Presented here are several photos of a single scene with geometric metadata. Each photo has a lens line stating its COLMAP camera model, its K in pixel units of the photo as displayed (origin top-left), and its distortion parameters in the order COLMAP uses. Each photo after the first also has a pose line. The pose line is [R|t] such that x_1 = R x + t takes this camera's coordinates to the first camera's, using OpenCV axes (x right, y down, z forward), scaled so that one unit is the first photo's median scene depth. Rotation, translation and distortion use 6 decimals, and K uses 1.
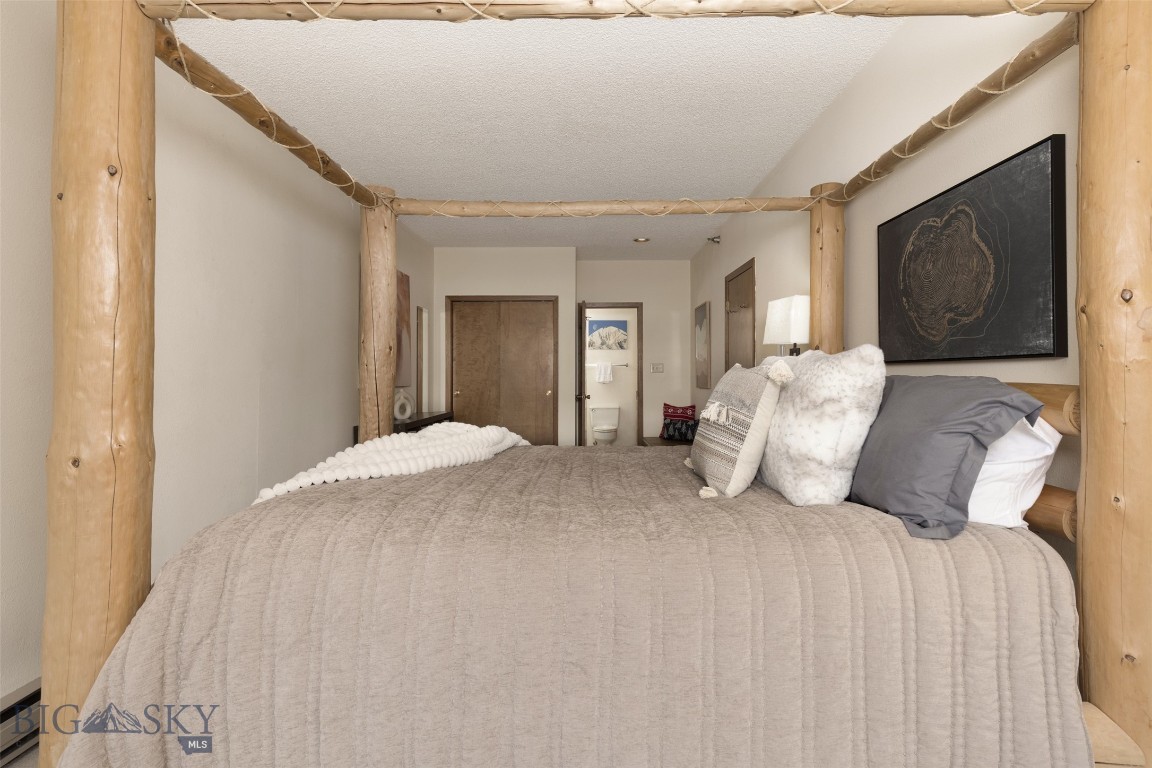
lens RADIAL K [[548.0, 0, 574.3], [0, 548.0, 368.9], [0, 0, 1]] dist [0.001895, 0.000005]
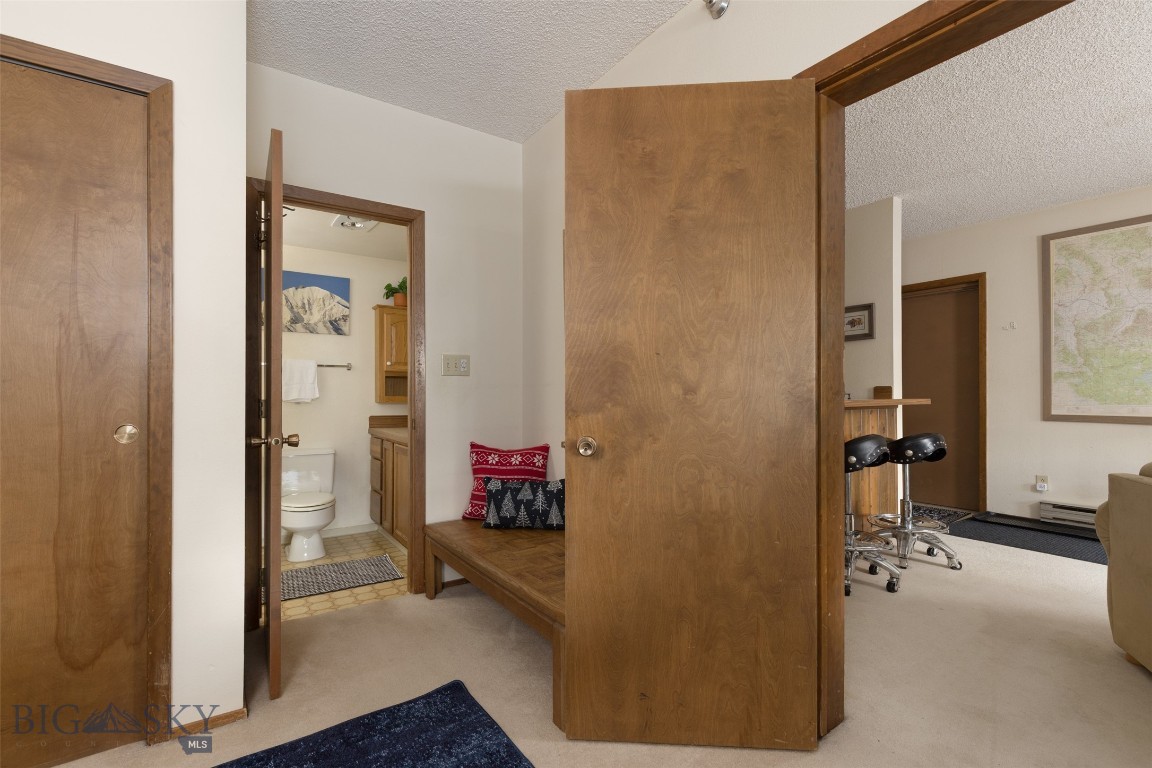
lens RADIAL K [[516.6, 0, 577.8], [0, 516.6, 391.7], [0, 0, 1]] dist [0.007723, -0.000074]
pose [[0.812767, 0.000731, 0.582589, -0.015616], [-0.001594, 0.999998, 0.000968, 0.021641], [-0.582587, -0.001715, 0.812767, 0.663094]]
